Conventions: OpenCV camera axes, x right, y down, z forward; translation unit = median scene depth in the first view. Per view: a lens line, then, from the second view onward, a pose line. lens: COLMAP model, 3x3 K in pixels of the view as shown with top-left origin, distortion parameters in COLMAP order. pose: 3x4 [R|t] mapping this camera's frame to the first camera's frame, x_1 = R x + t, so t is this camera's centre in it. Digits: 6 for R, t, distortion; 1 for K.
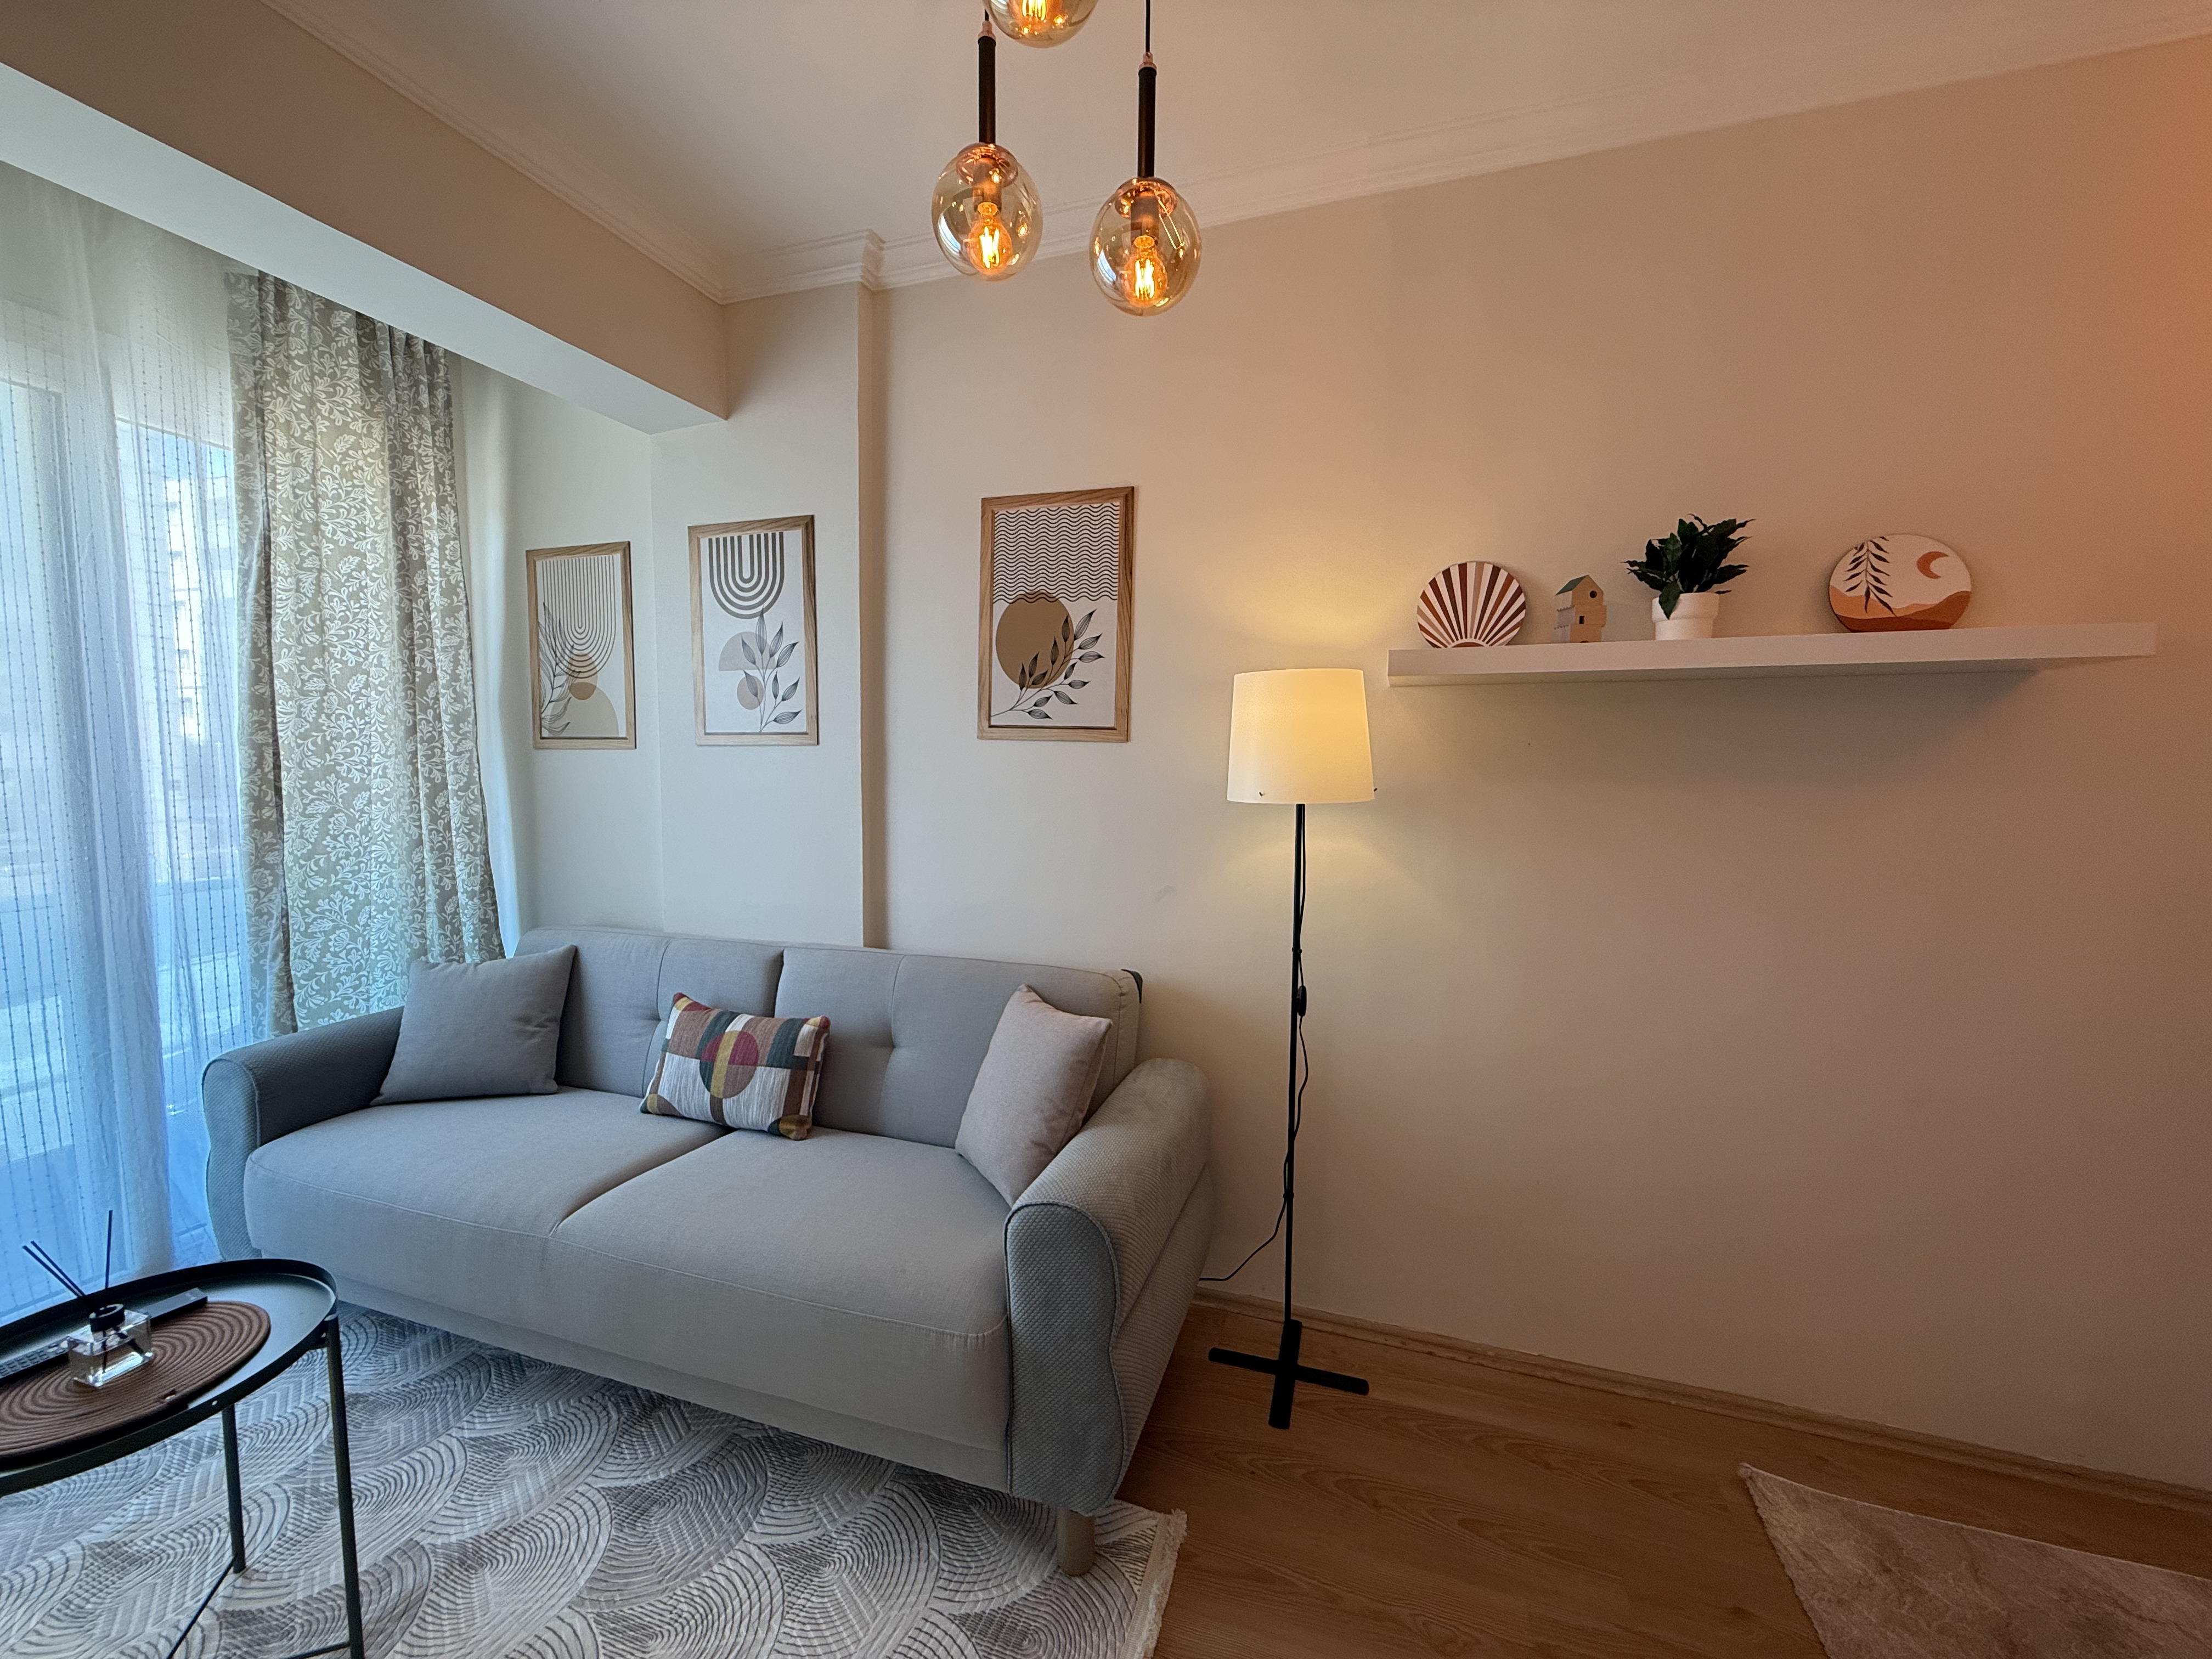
lens RADIAL K [[881.8, 0, 1101.9], [0, 881.8, 826.2], [0, 0, 1]] dist [-0.000077, 0.000337]
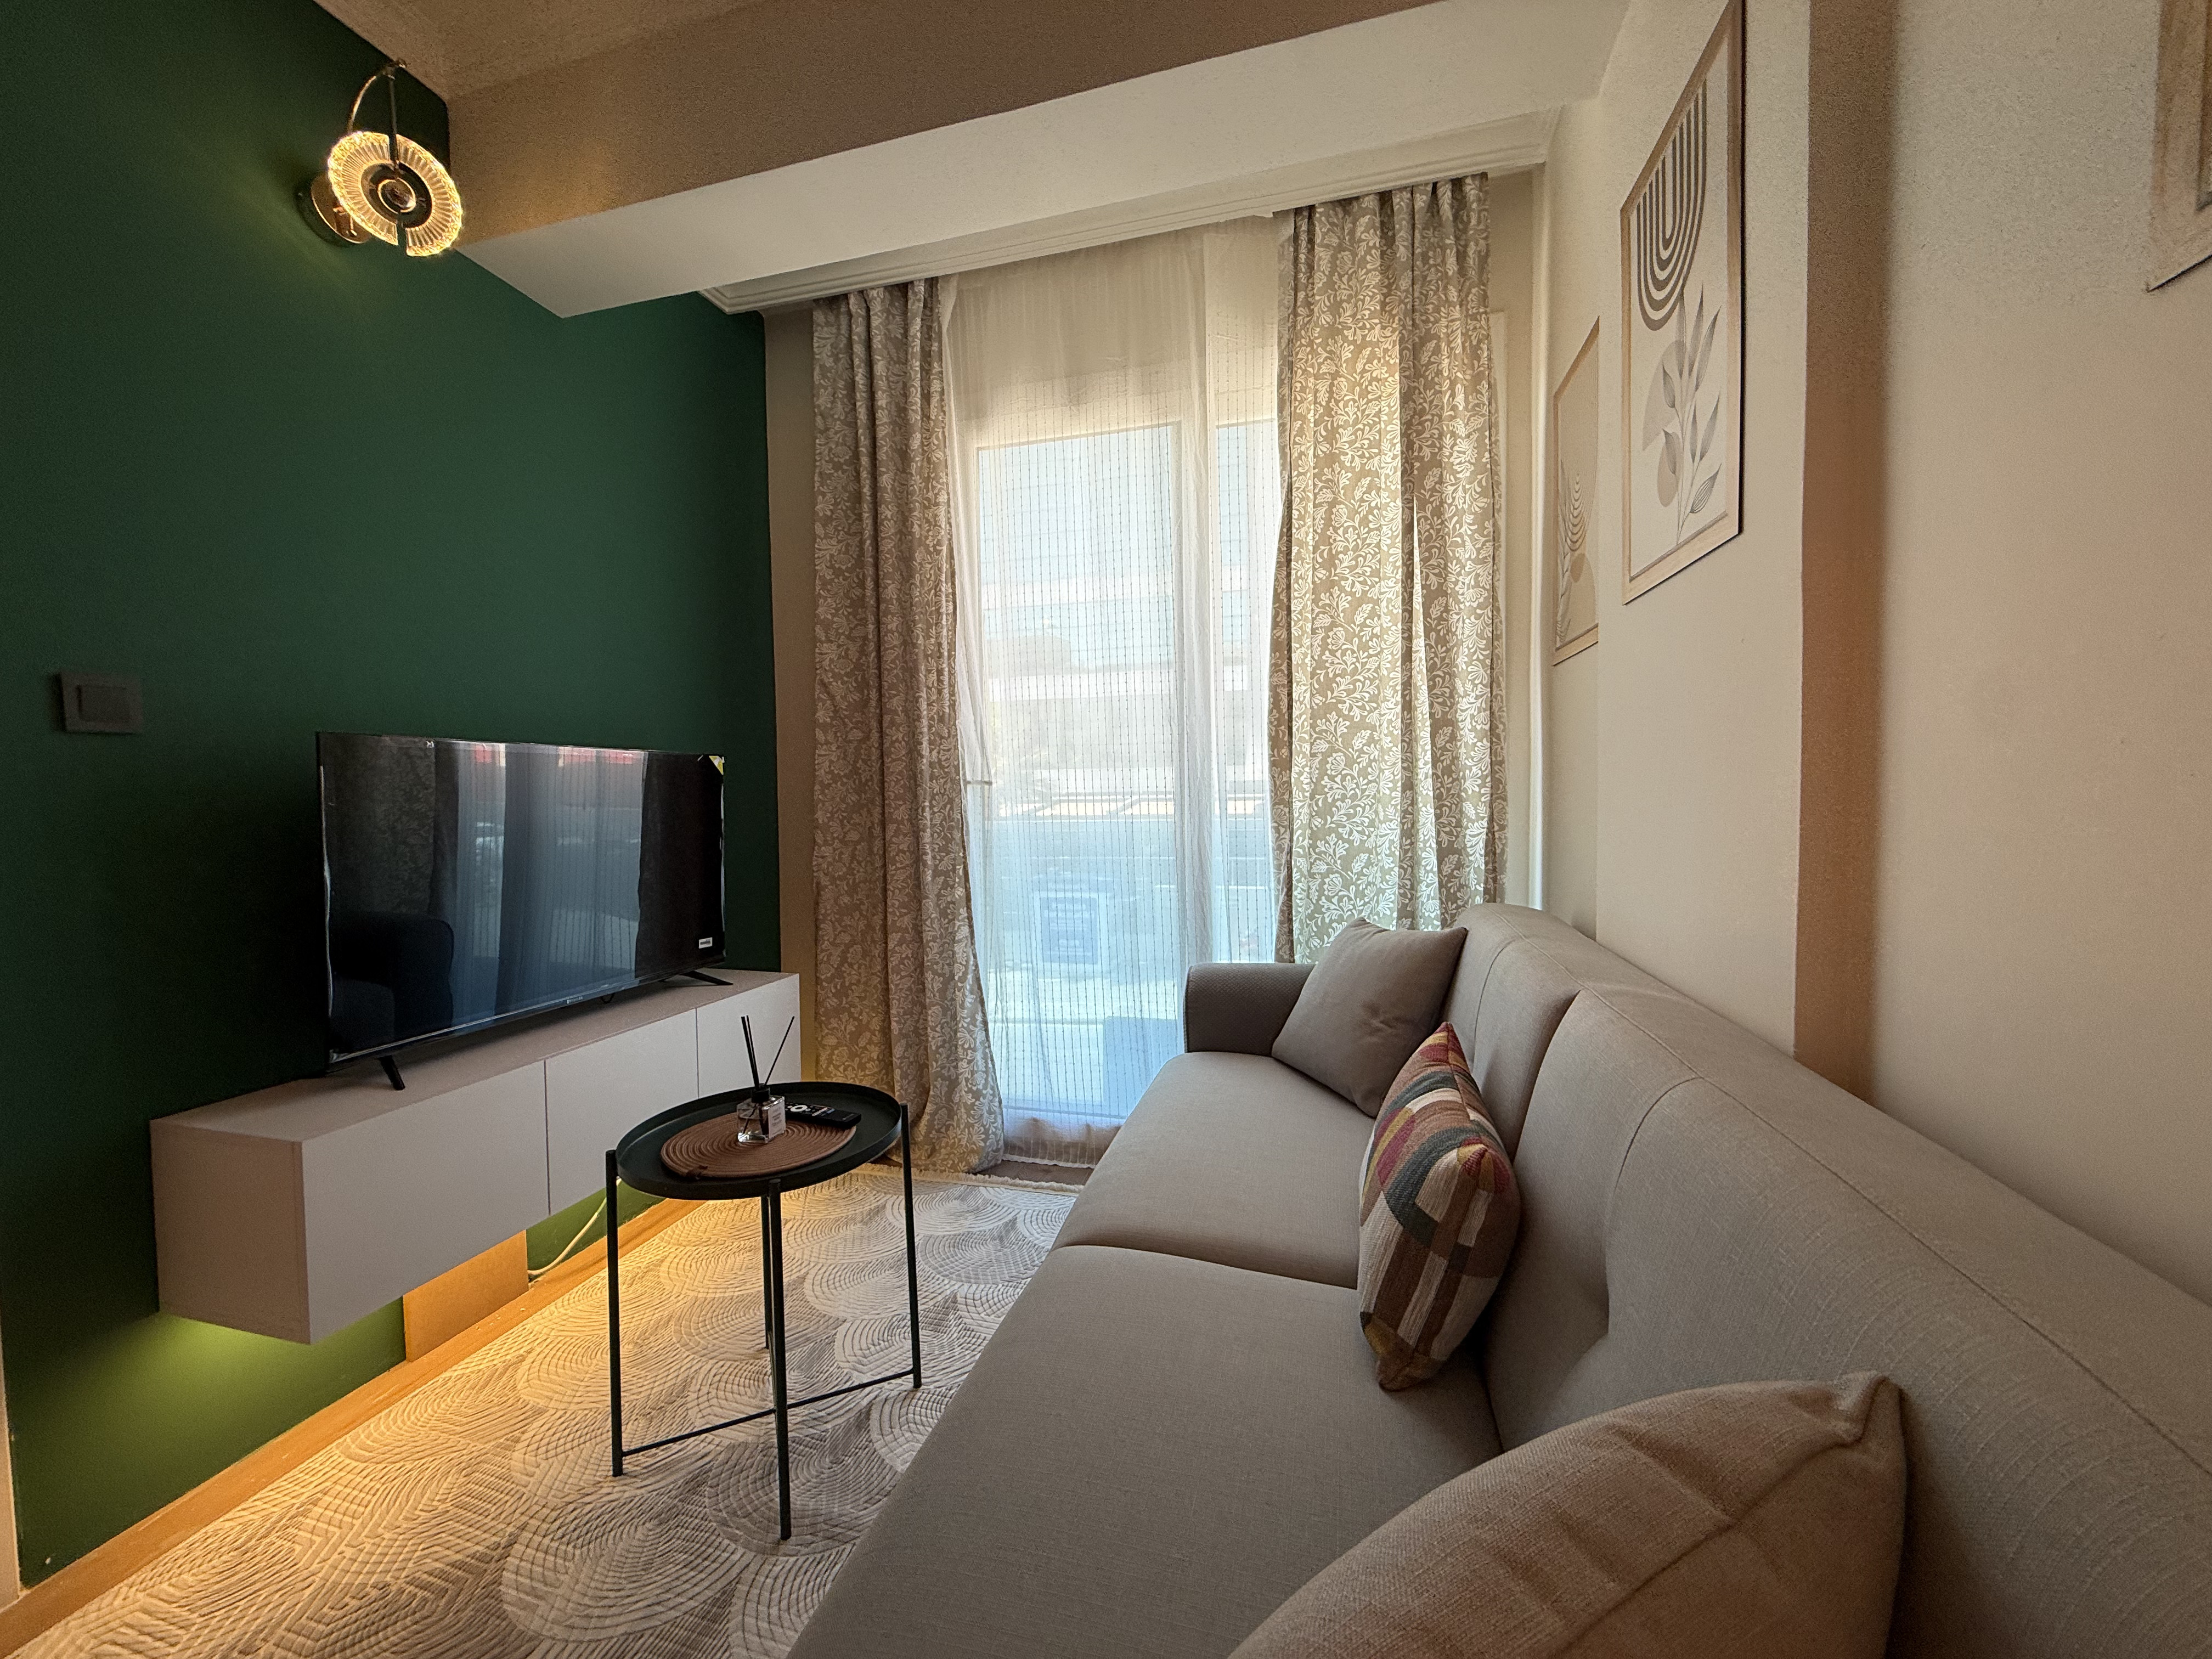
lens RADIAL K [[881.8, 0, 1102.7], [0, 881.8, 826.1], [0, 0, 1]] dist [-0.000077, 0.000337]
pose [[0.056852, 0.032718, -0.997846, 0.088849], [-0.054781, 0.998059, 0.029604, 0.054183], [0.996879, 0.052980, 0.058534, 0.741047]]
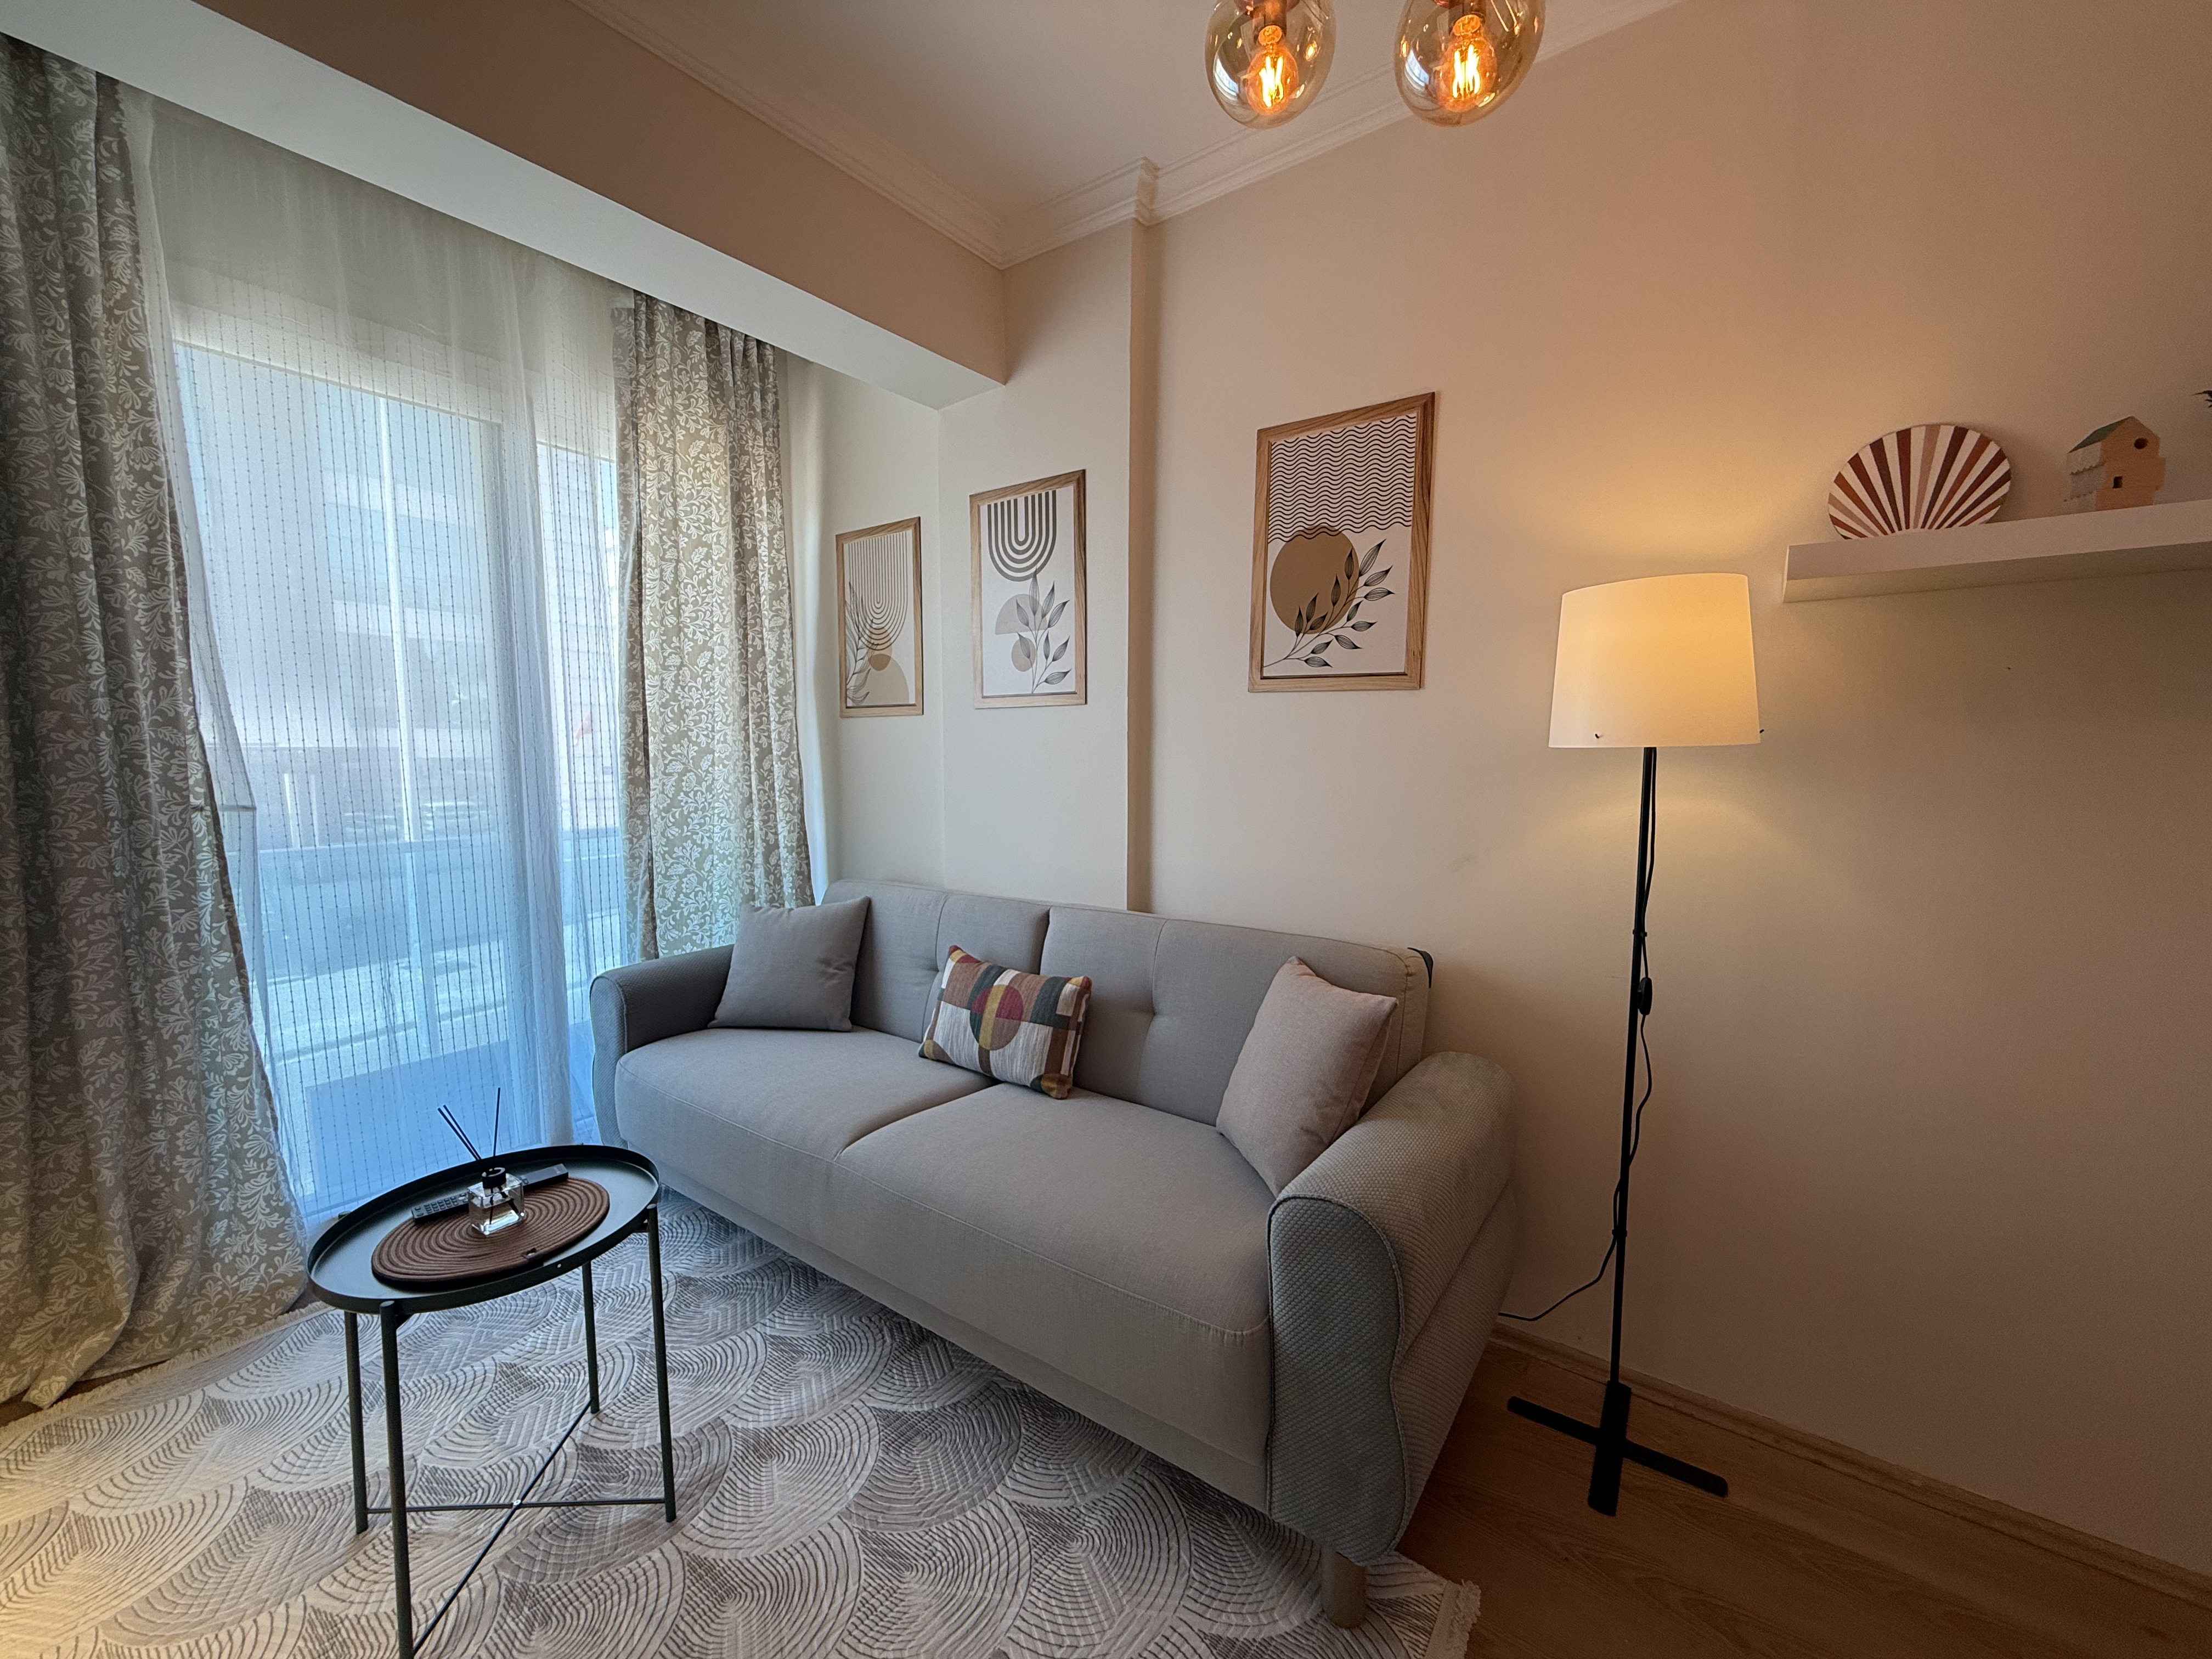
lens RADIAL K [[881.8, 0, 1101.7], [0, 881.8, 826.4], [0, 0, 1]] dist [-0.000077, 0.000337]
pose [[0.953752, 0.019073, -0.299988, -0.007375], [-0.015157, 0.999767, 0.015378, 0.031498], [0.300212, -0.010120, 0.953819, 0.068220]]
